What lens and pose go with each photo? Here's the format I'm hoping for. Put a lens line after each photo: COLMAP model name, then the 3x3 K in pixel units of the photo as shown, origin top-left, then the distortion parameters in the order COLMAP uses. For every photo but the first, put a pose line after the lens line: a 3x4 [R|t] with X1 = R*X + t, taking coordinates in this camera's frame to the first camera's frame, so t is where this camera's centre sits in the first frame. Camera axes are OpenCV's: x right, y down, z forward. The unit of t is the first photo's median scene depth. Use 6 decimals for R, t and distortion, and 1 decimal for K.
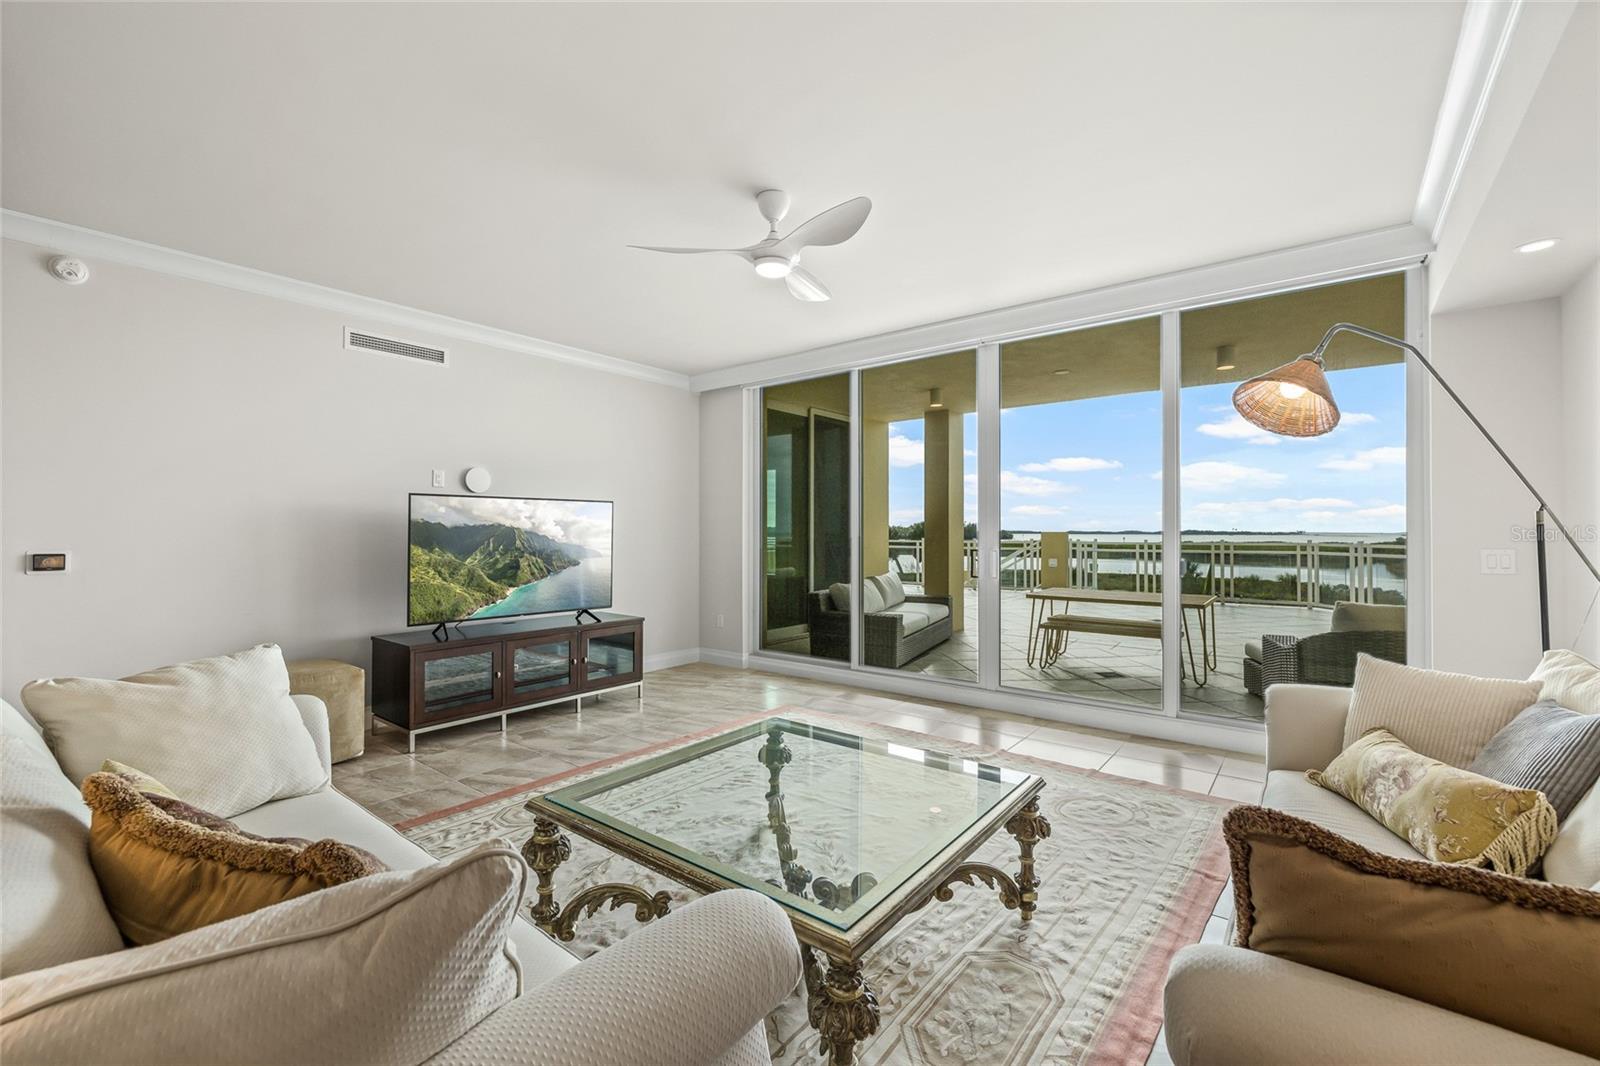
lens RADIAL K [[671.0, 0, 791.0], [0, 671.0, 539.0], [0, 0, 1]] dist [-0.001395, -0.000040]
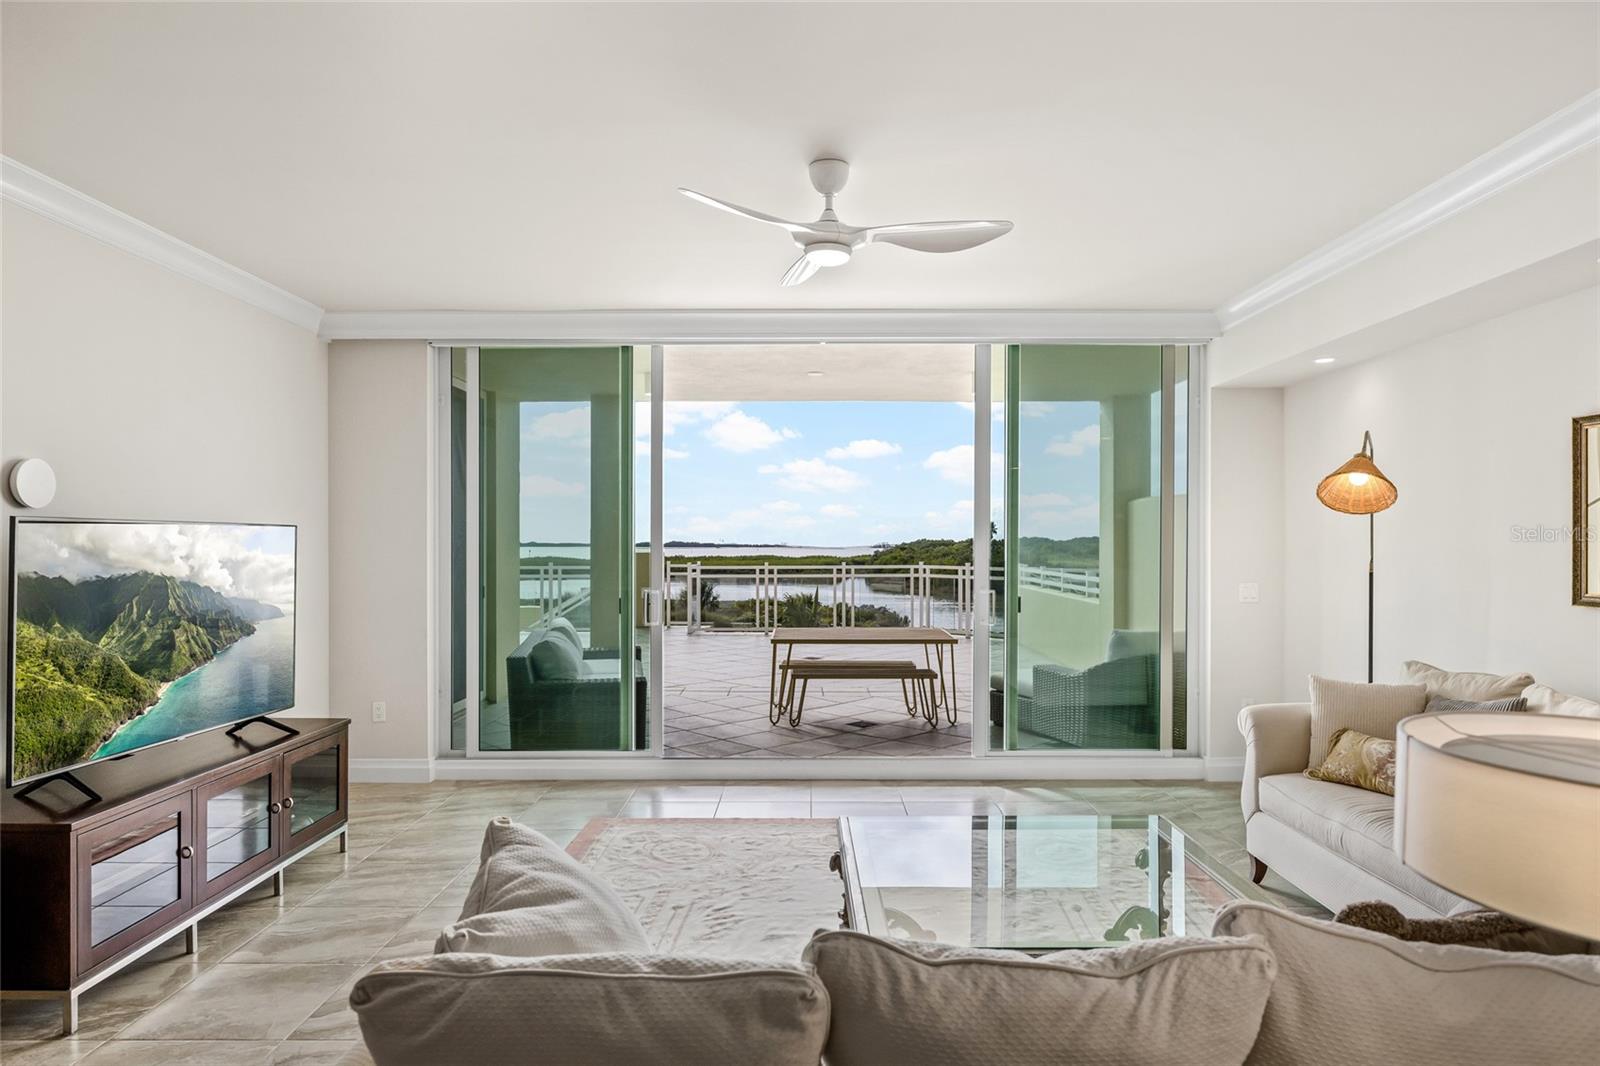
lens RADIAL K [[992.5, 0, 833.0], [0, 992.5, 550.3], [0, 0, 1]] dist [-0.045963, -0.002103]
pose [[0.801500, -0.007910, 0.597942, -0.444365], [0.001460, 0.999935, 0.011271, -0.046114], [-0.597993, -0.008160, 0.801460, 0.017537]]
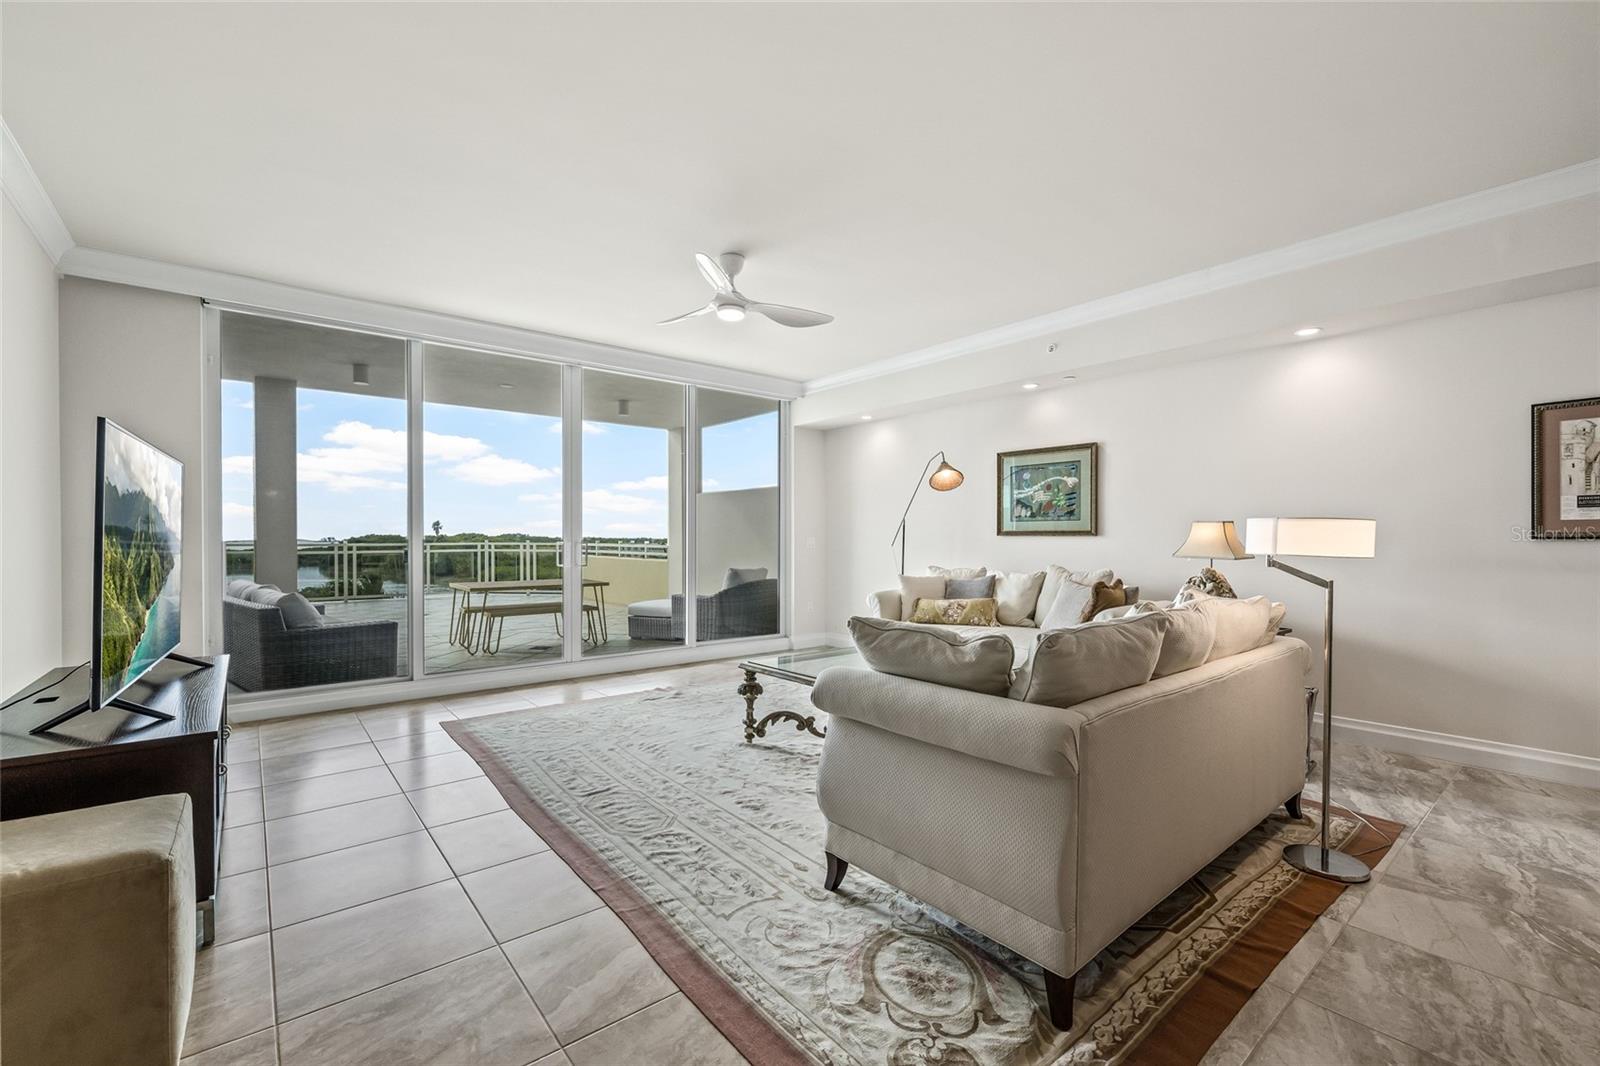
lens RADIAL K [[671.0, 0, 790.0], [0, 671.0, 540.3], [0, 0, 1]] dist [-0.001395, -0.000040]
pose [[0.227449, 0.003759, 0.973783, -0.796181], [0.002380, 0.999987, -0.004416, 0.022748], [-0.973787, 0.003322, 0.227438, 0.389490]]
